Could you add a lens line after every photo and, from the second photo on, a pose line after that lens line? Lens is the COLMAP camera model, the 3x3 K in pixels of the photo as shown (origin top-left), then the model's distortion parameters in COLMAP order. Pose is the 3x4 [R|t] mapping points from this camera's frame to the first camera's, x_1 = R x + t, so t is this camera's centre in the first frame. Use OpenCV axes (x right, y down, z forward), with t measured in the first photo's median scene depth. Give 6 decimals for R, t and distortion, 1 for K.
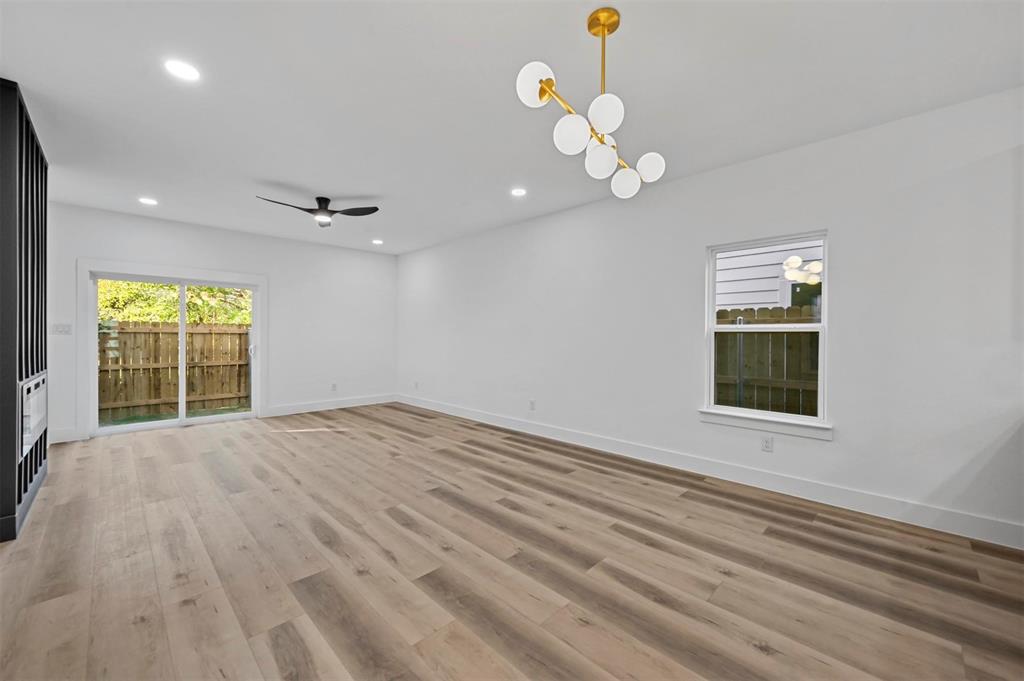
lens RADIAL K [[402.1, 0, 508.4], [0, 402.1, 342.0], [0, 0, 1]] dist [-0.000899, 0.000175]
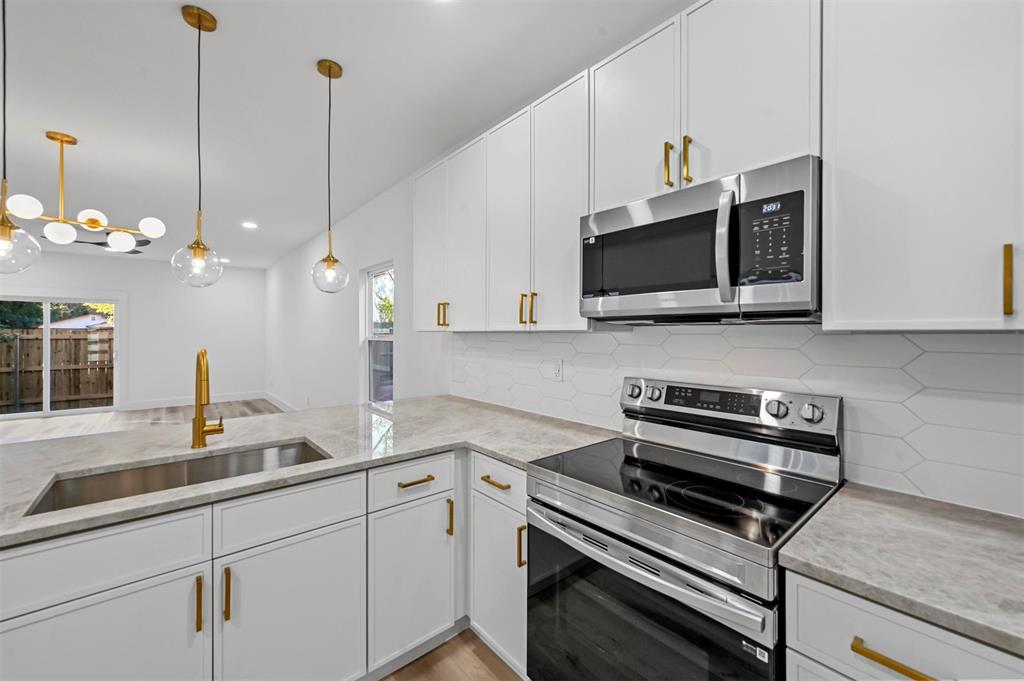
lens RADIAL K [[407.7, 0, 506.0], [0, 407.7, 335.3], [0, 0, 1]] dist [-0.000001, 0.000154]
pose [[0.996726, -0.008808, -0.080376, 0.871240], [0.007950, 0.999908, -0.010988, -0.019247], [0.080466, 0.010313, 0.996704, -0.158037]]
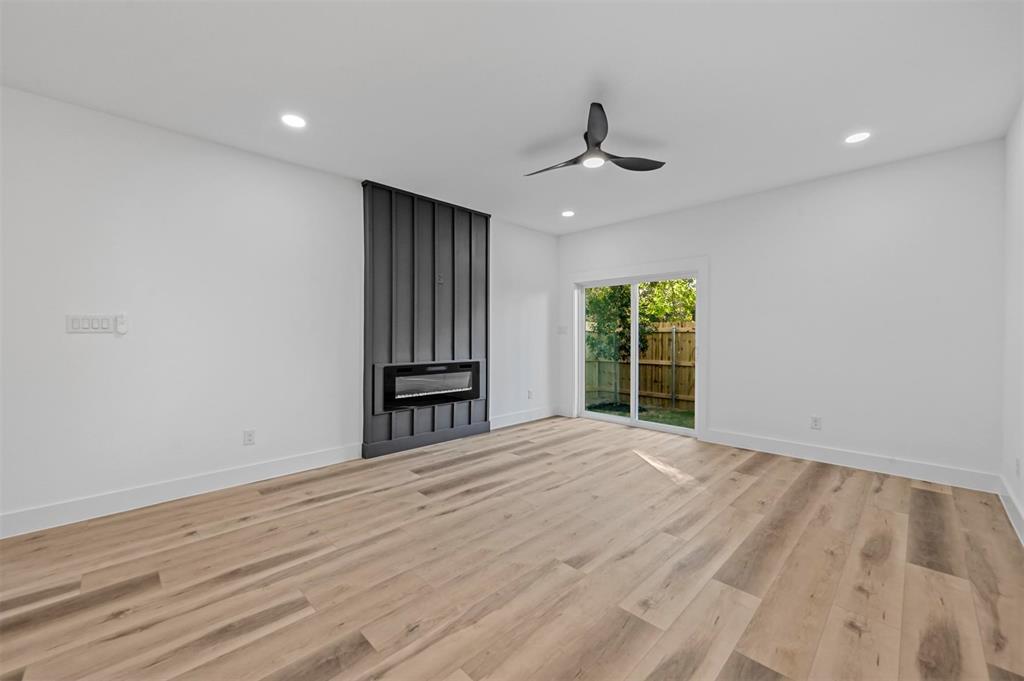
lens RADIAL K [[404.6, 0, 508.6], [0, 404.6, 338.9], [0, 0, 1]] dist [-0.000152, 0.000238]
pose [[-0.002121, 0.006043, -0.999979, 0.232542], [-0.013430, 0.999891, 0.006071, -0.009543], [0.999908, 0.013442, -0.002040, 0.883460]]
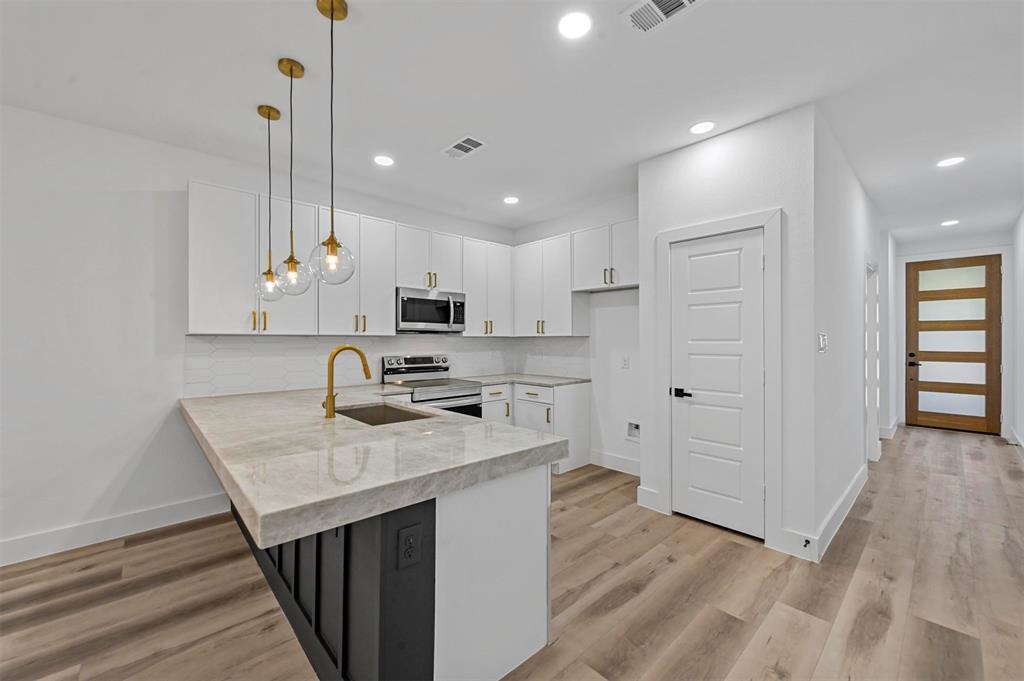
lens RADIAL K [[404.6, 0, 508.6], [0, 404.6, 338.9], [0, 0, 1]] dist [-0.000152, 0.000238]
pose [[0.038102, -0.006243, 0.999254, 0.055910], [0.015725, 0.999860, 0.005647, -0.021063], [-0.999150, 0.015498, 0.038195, -0.049954]]
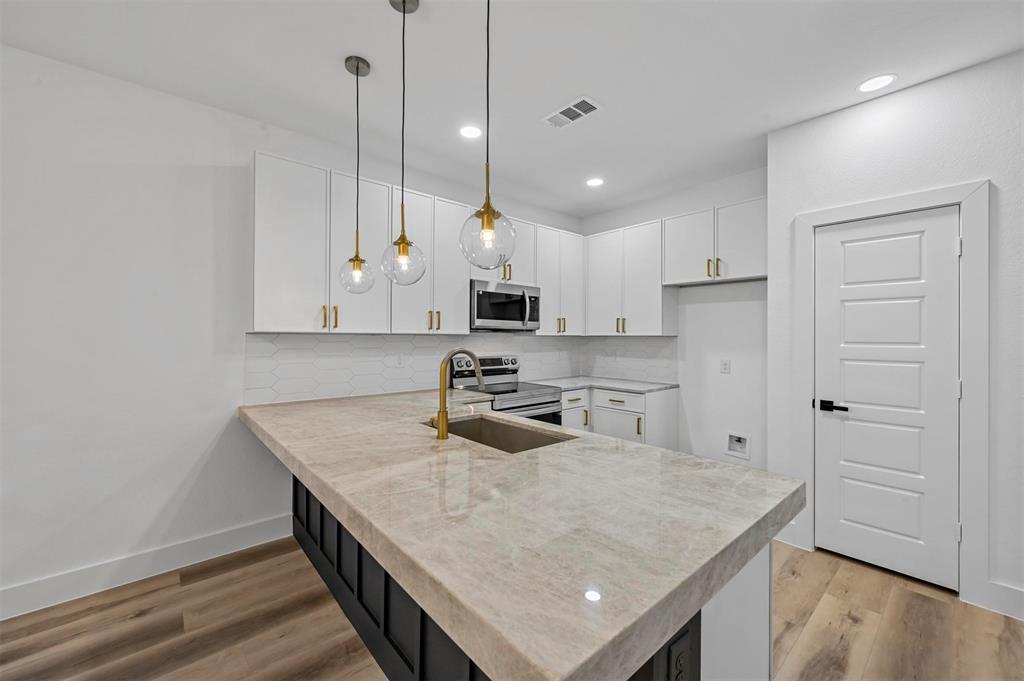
lens RADIAL K [[404.8, 0, 509.2], [0, 404.8, 335.5], [0, 0, 1]] dist [0.000091, 0.000269]
pose [[0.063068, -0.005133, 0.997996, 0.153645], [0.009672, 0.999943, 0.004532, -0.027764], [-0.997962, 0.009367, 0.063114, 0.102211]]
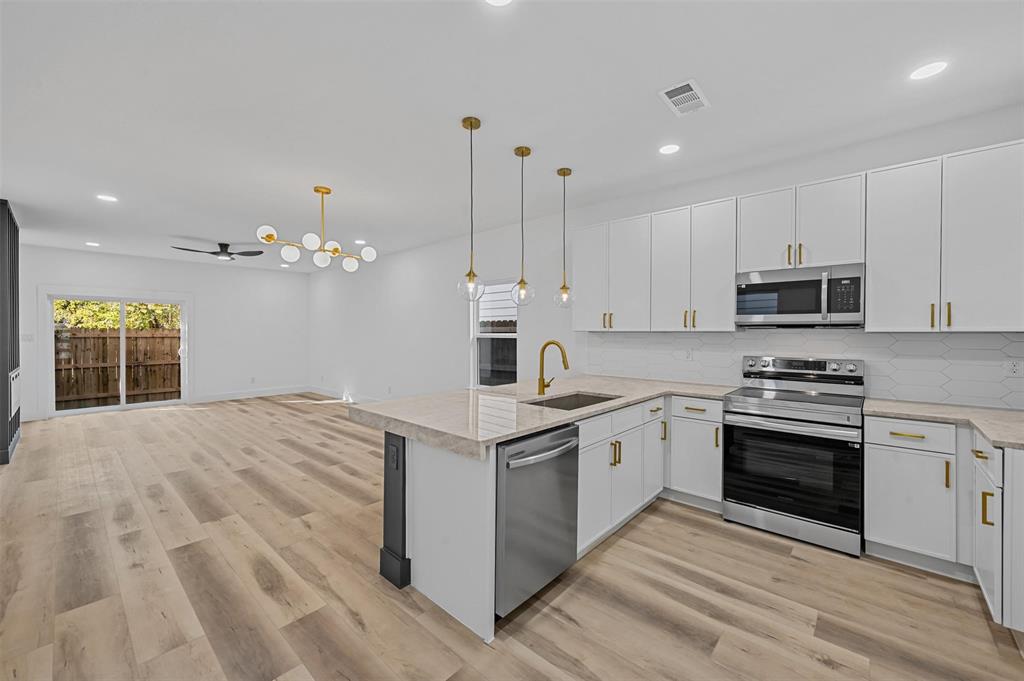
lens RADIAL K [[404.6, 0, 508.6], [0, 404.6, 338.9], [0, 0, 1]] dist [-0.000152, 0.000238]
pose [[0.998461, -0.007704, 0.054922, 0.466548], [0.007719, 0.999970, -0.000054, -0.016668], [-0.054920, 0.000478, 0.998491, -0.482367]]
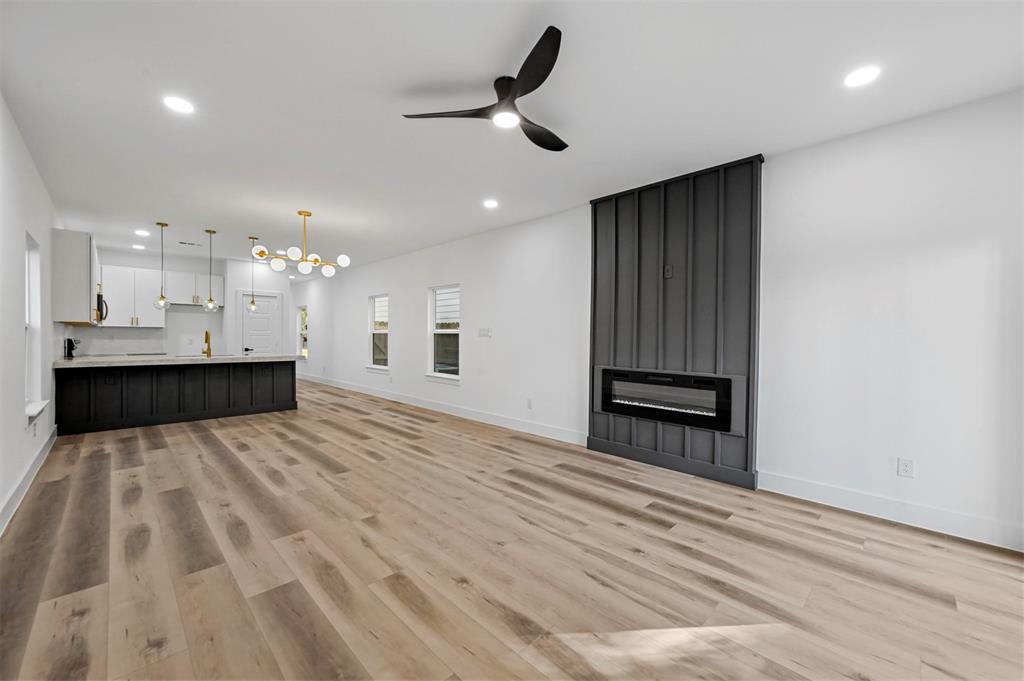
lens RADIAL K [[402.1, 0, 508.4], [0, 402.1, 342.0], [0, 0, 1]] dist [-0.000899, 0.000175]
pose [[-0.999890, -0.014684, 0.001875, -0.484586], [-0.014631, 0.999563, 0.025692, -0.023811], [-0.002252, 0.025661, -0.999668, 1.588404]]
